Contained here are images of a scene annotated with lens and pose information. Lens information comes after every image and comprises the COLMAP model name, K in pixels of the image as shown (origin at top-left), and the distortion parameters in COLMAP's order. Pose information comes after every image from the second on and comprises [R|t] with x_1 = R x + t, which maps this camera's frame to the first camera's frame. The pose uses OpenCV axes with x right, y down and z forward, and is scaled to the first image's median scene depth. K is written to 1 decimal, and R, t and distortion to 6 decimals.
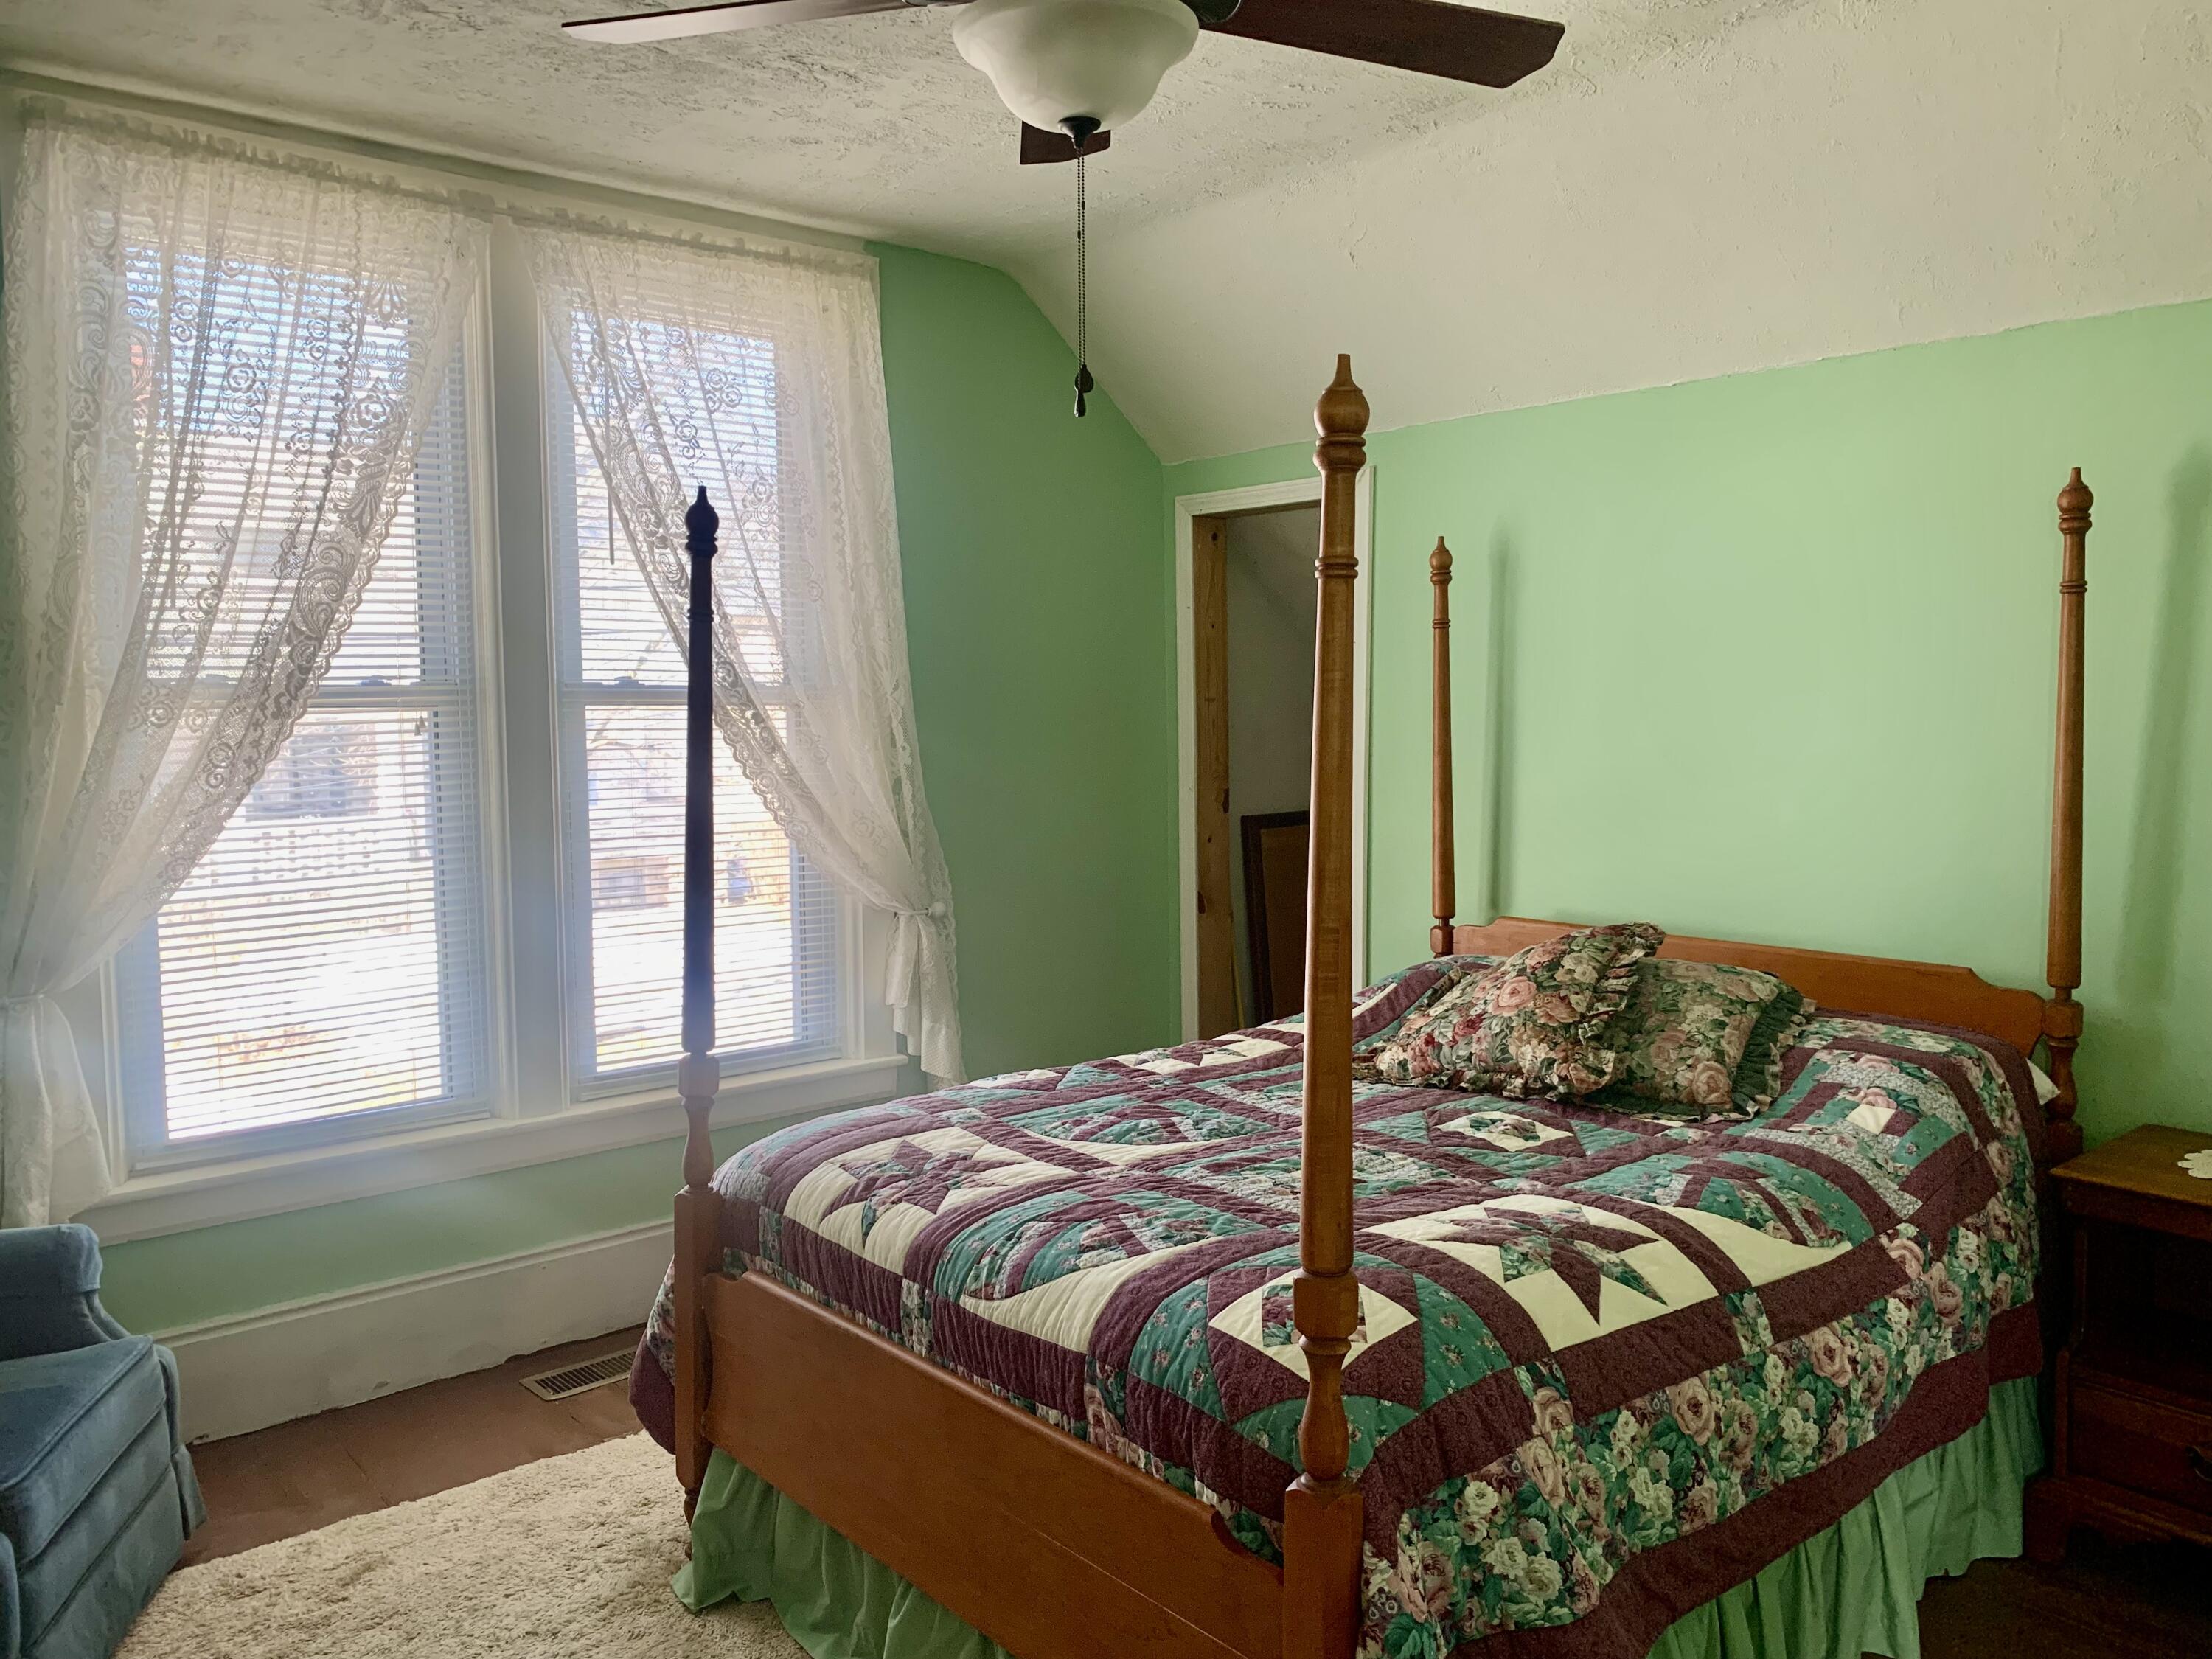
lens RADIAL K [[1715.2, 0, 1110.3], [0, 1715.2, 832.1], [0, 0, 1]] dist [0.031777, 0.001082]
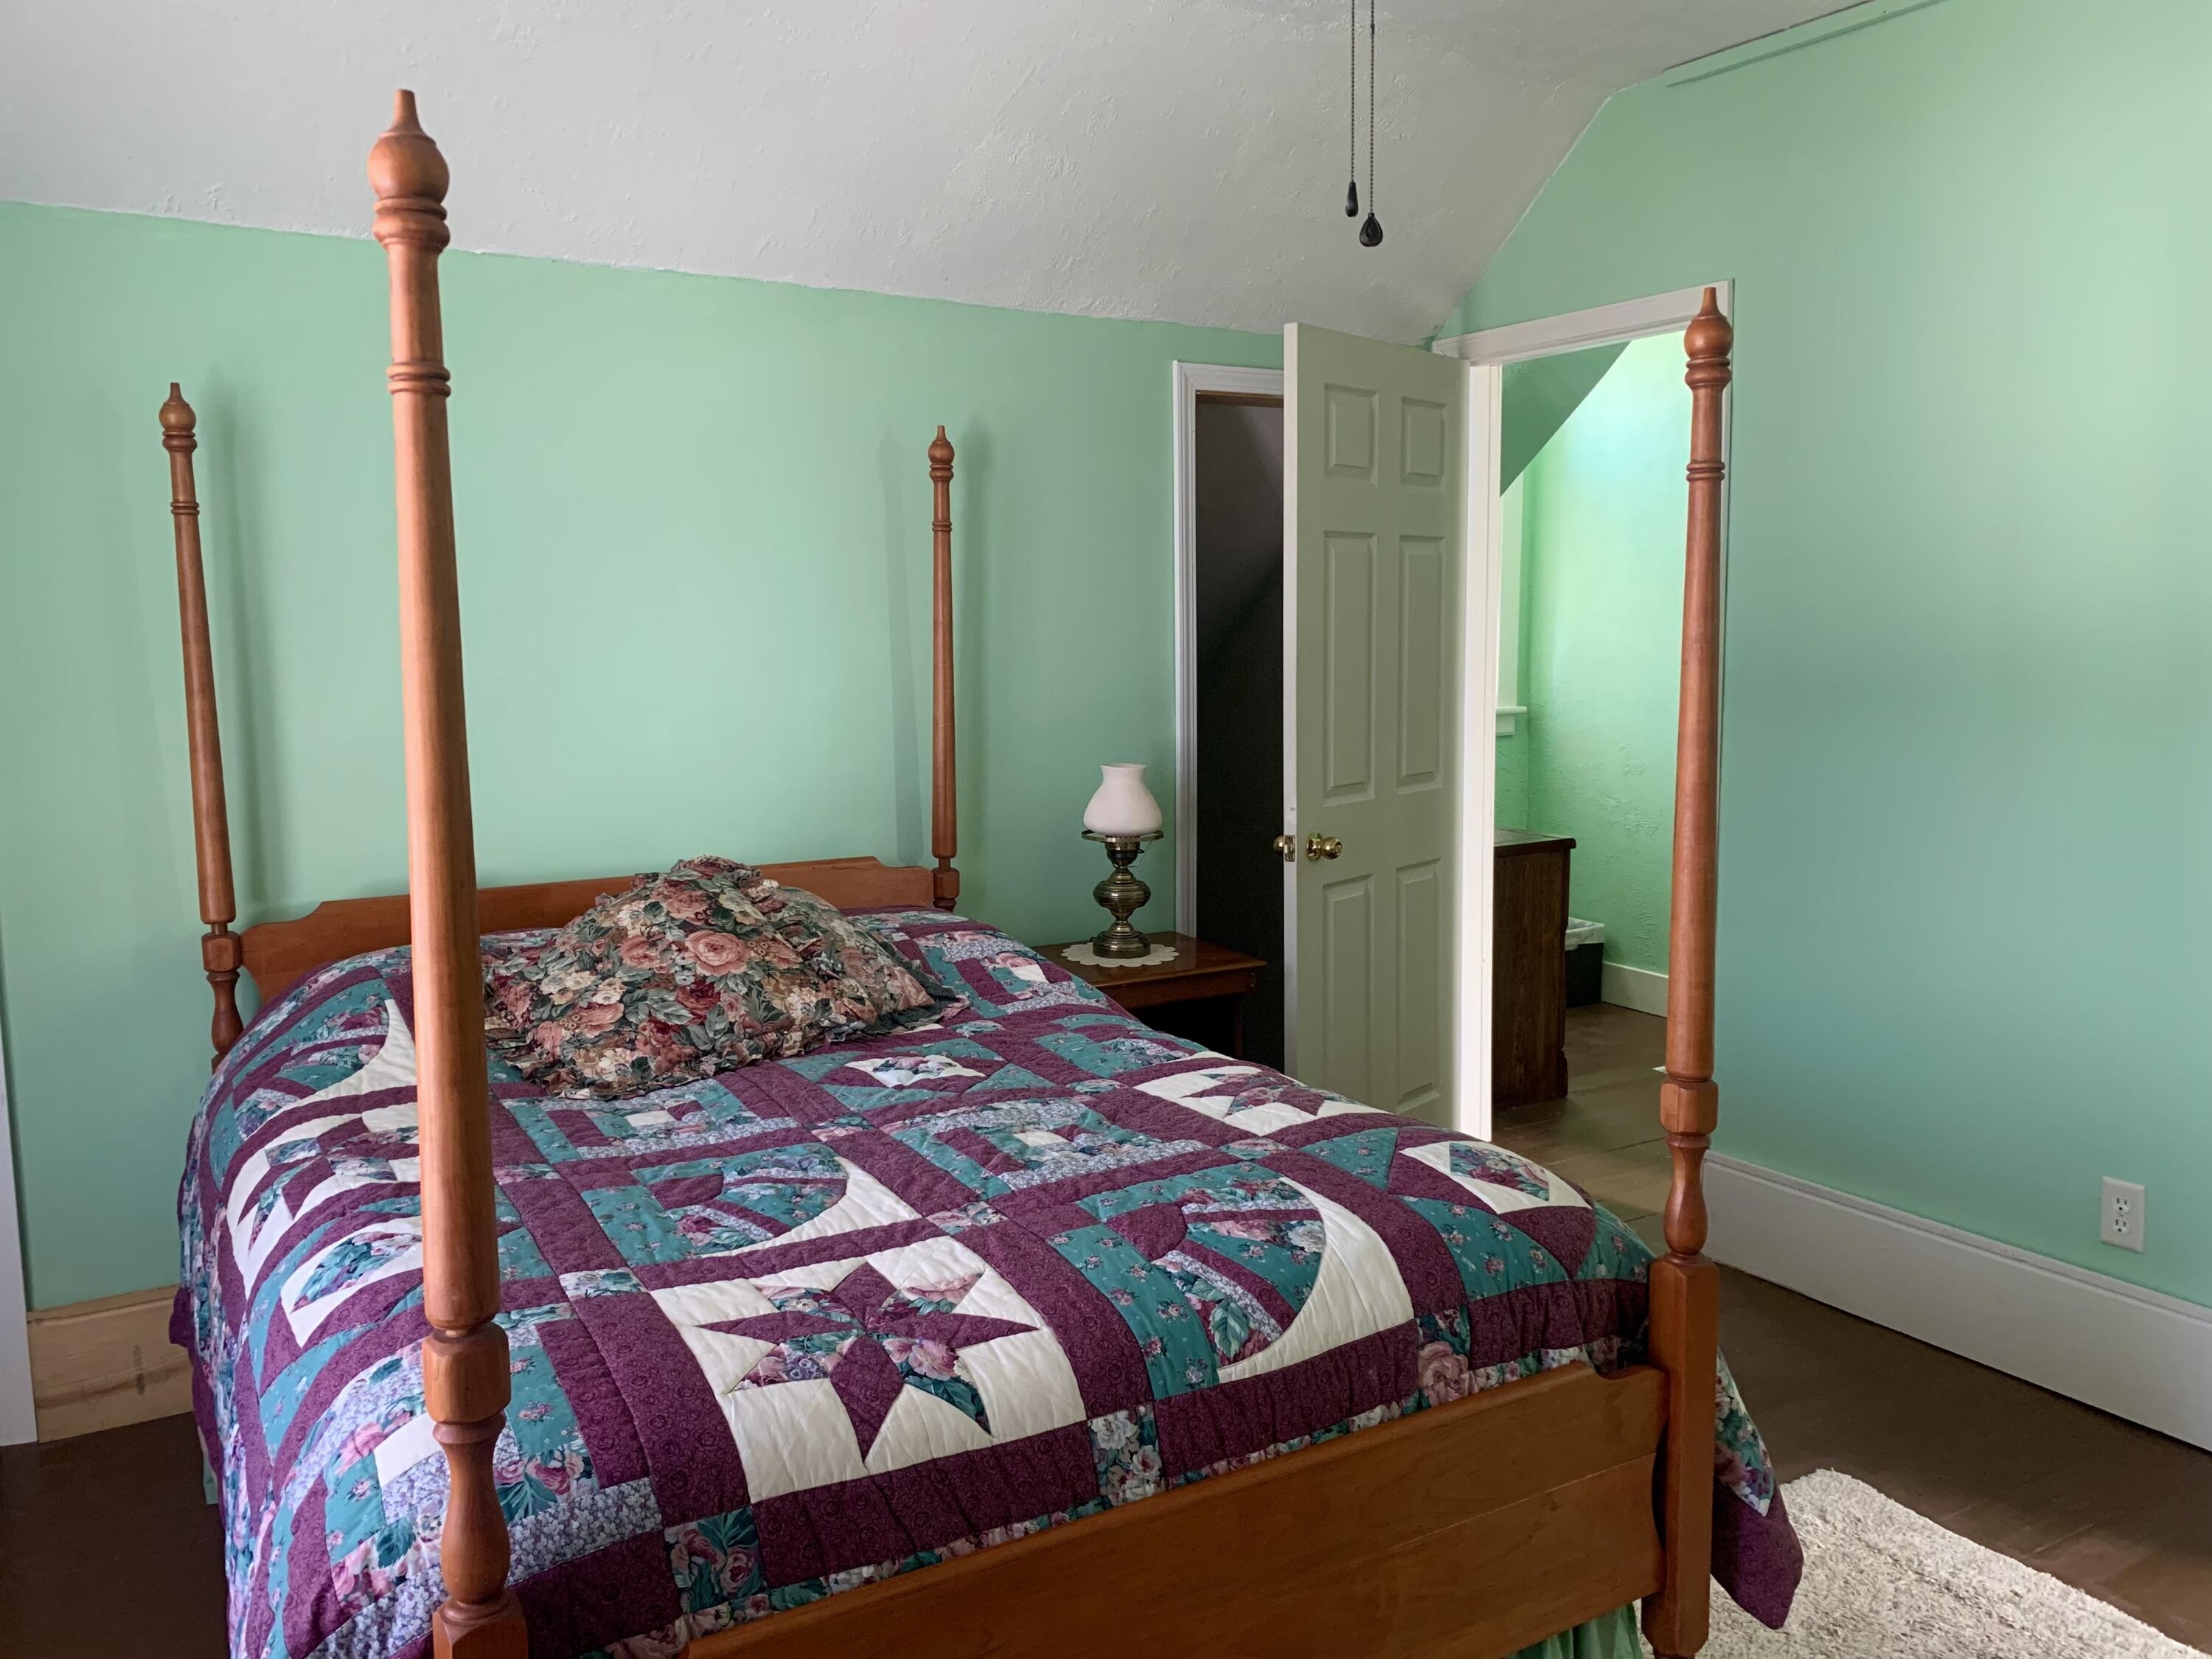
lens RADIAL K [[1715.2, 0, 1110.4], [0, 1715.2, 819.8], [0, 0, 1]] dist [0.031777, 0.001082]
pose [[0.167412, -0.110213, 0.979707, -0.732617], [0.093609, 0.991019, 0.095490, -0.046955], [-0.981433, 0.075723, 0.176226, 0.796996]]
